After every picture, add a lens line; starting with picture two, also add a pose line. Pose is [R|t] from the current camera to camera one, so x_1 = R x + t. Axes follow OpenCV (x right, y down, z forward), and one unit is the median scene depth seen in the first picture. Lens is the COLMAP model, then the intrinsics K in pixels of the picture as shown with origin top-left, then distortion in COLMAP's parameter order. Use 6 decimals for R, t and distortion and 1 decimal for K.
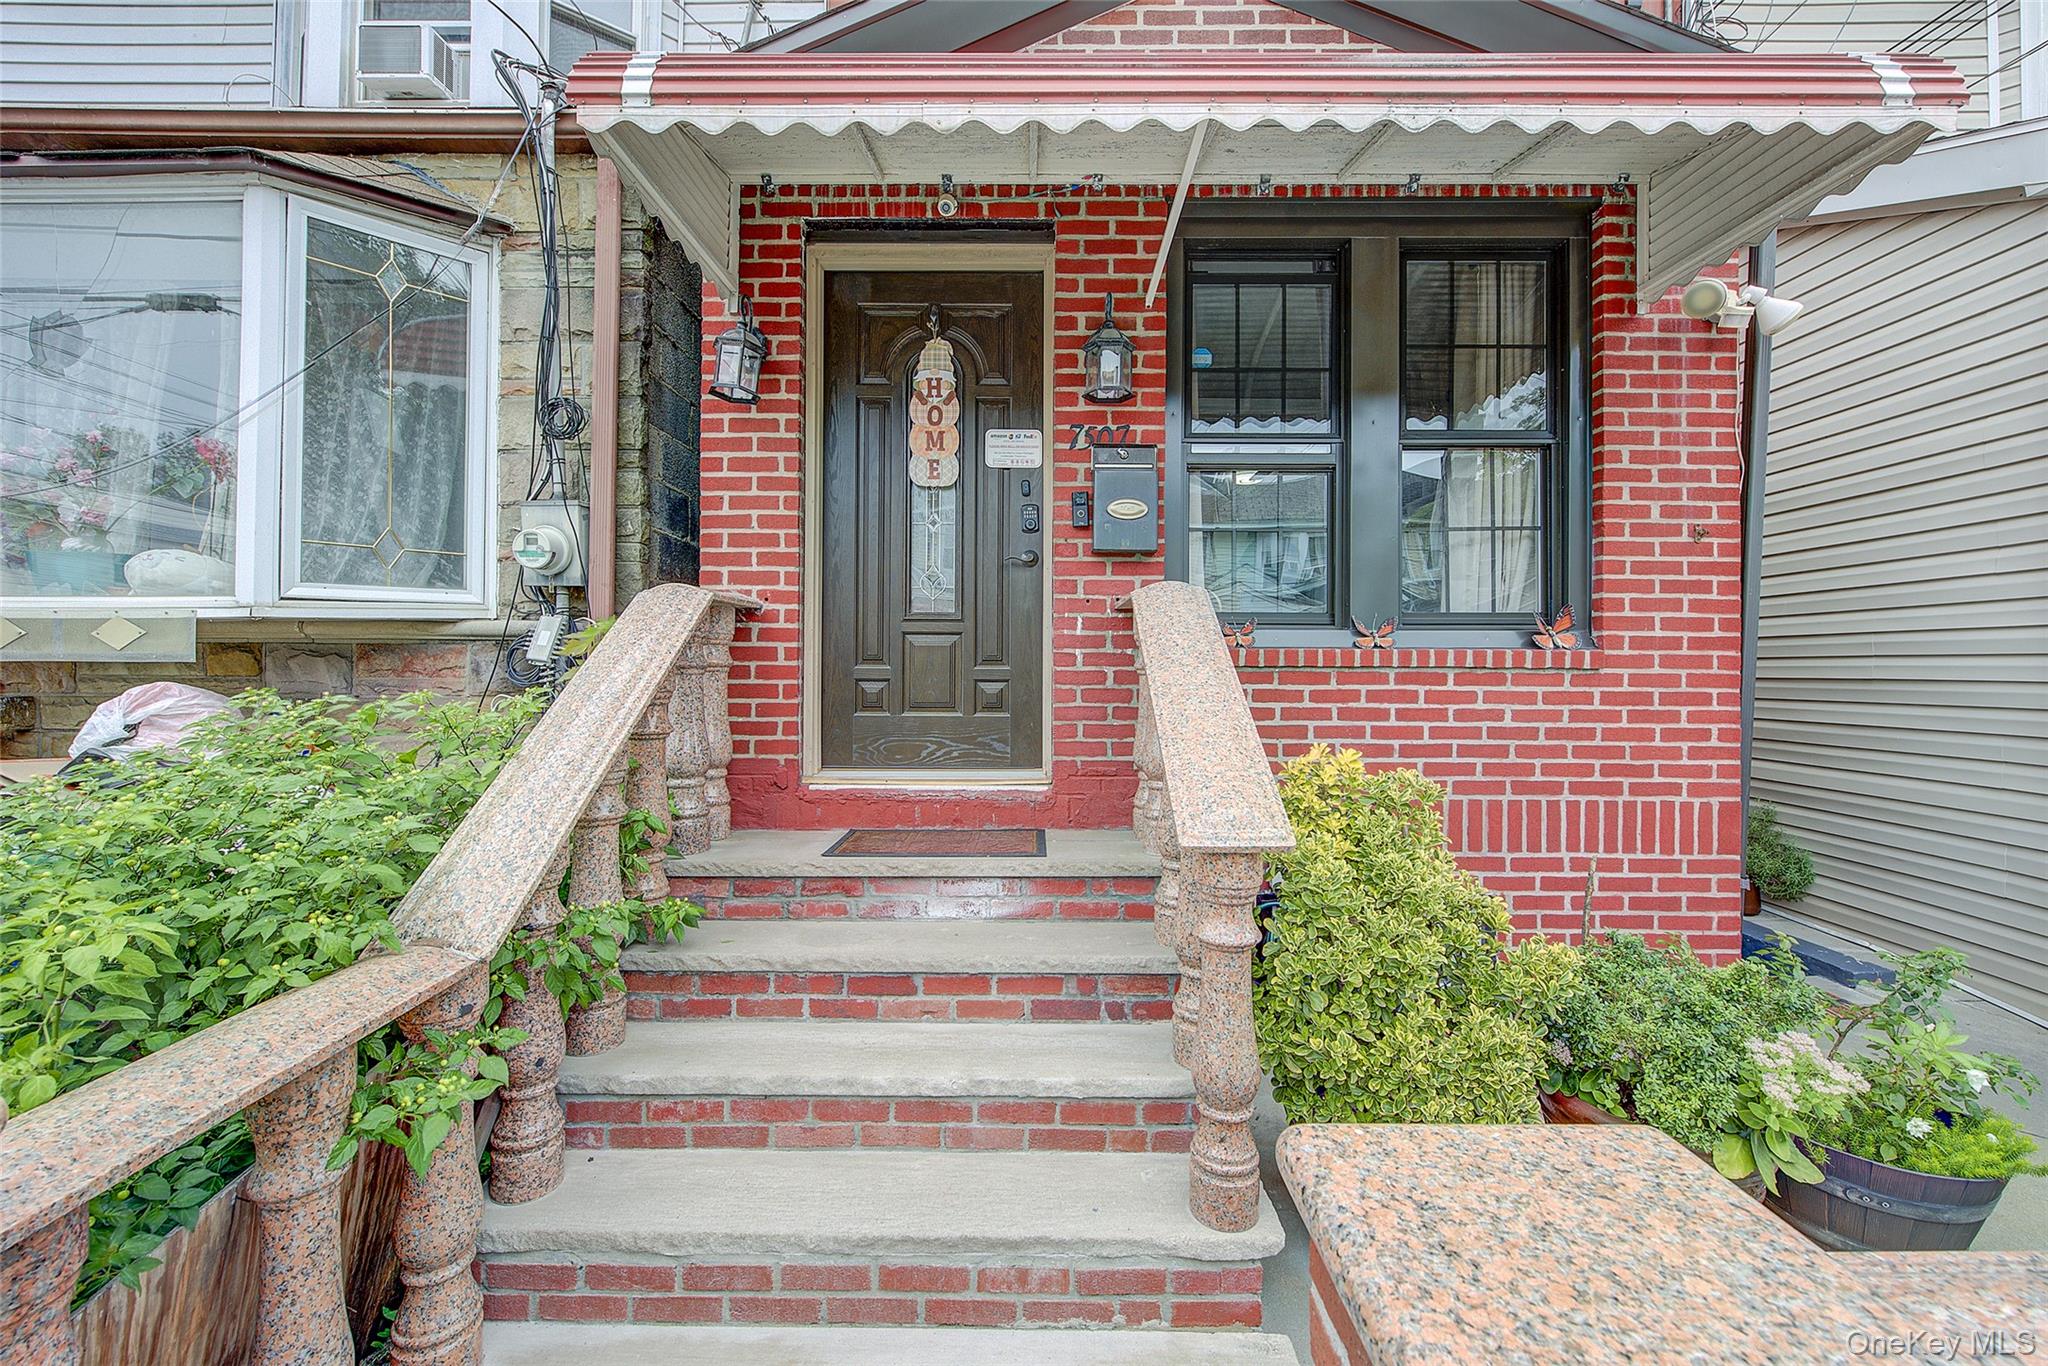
lens RADIAL K [[823.3, 0, 1022.6], [0, 823.3, 661.2], [0, 0, 1]] dist [0.001528, -0.002747]
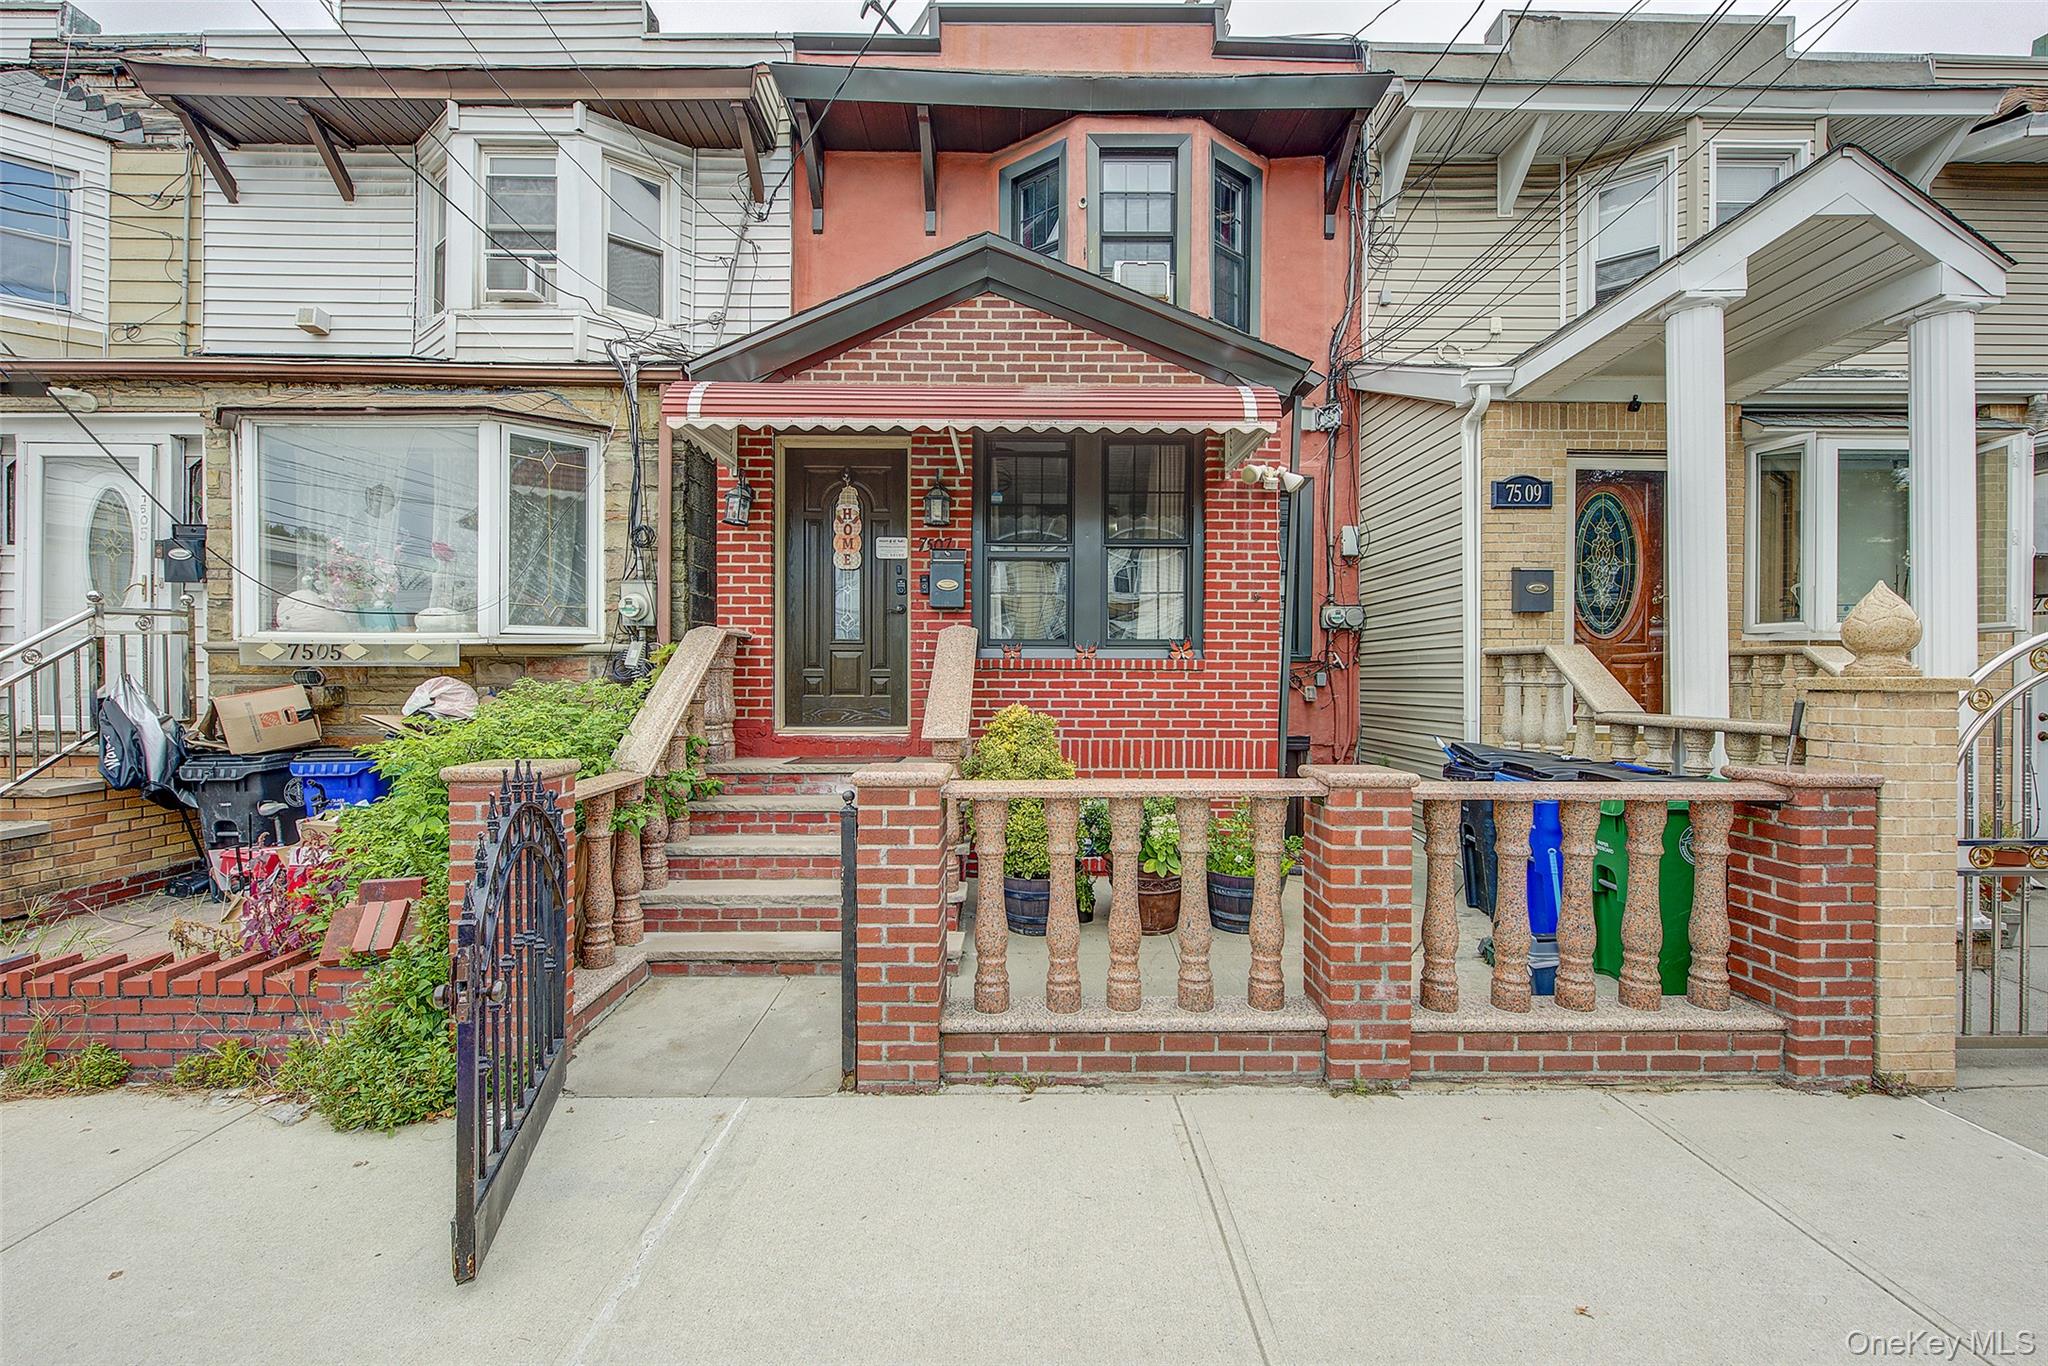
lens RADIAL K [[823.3, 0, 1032.8], [0, 823.3, 686.3], [0, 0, 1]] dist [0.001528, -0.002747]
pose [[0.999722, -0.001625, 0.023514, 0.268886], [0.001225, 0.999854, 0.017035, 0.014210], [-0.023538, -0.017001, 0.999578, -0.857199]]
